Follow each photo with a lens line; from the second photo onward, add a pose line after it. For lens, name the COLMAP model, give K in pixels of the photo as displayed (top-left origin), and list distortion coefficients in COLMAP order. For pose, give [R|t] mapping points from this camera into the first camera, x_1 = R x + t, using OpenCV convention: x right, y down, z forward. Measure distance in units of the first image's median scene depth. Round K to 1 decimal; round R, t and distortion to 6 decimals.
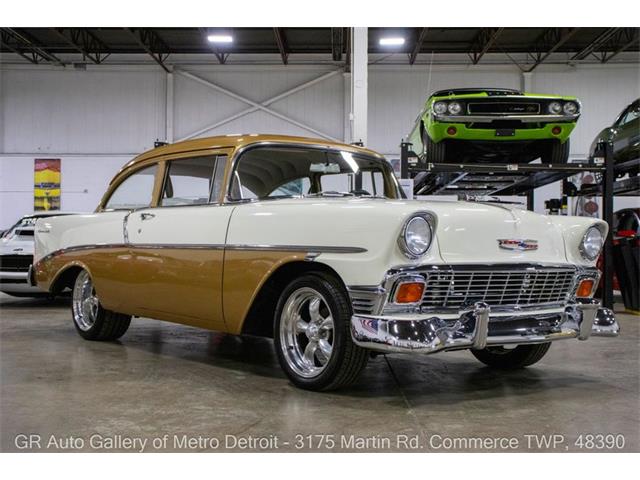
lens RADIAL K [[762.4, 0, 321.8], [0, 762.4, 217.1], [0, 0, 1]] dist [0.004914, 0.030265]
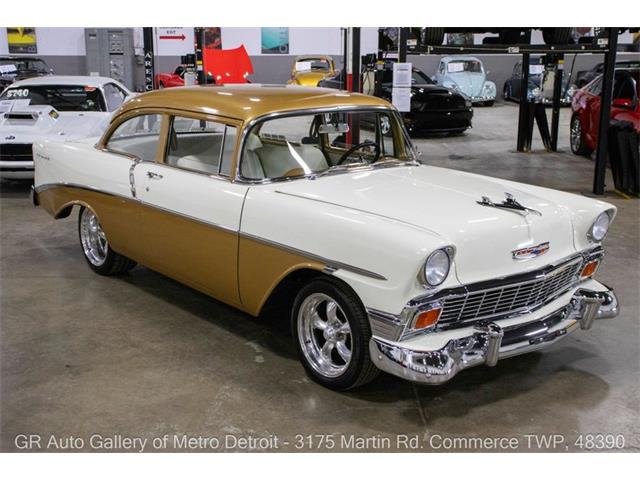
lens RADIAL K [[762.4, 0, 321.8], [0, 762.4, 217.1], [0, 0, 1]] dist [0.004914, 0.030265]
pose [[0.999738, -0.008070, 0.021403, -0.043999], [0.002428, 0.967845, 0.251535, -0.263561], [-0.022745, -0.251417, 0.967612, 0.026563]]
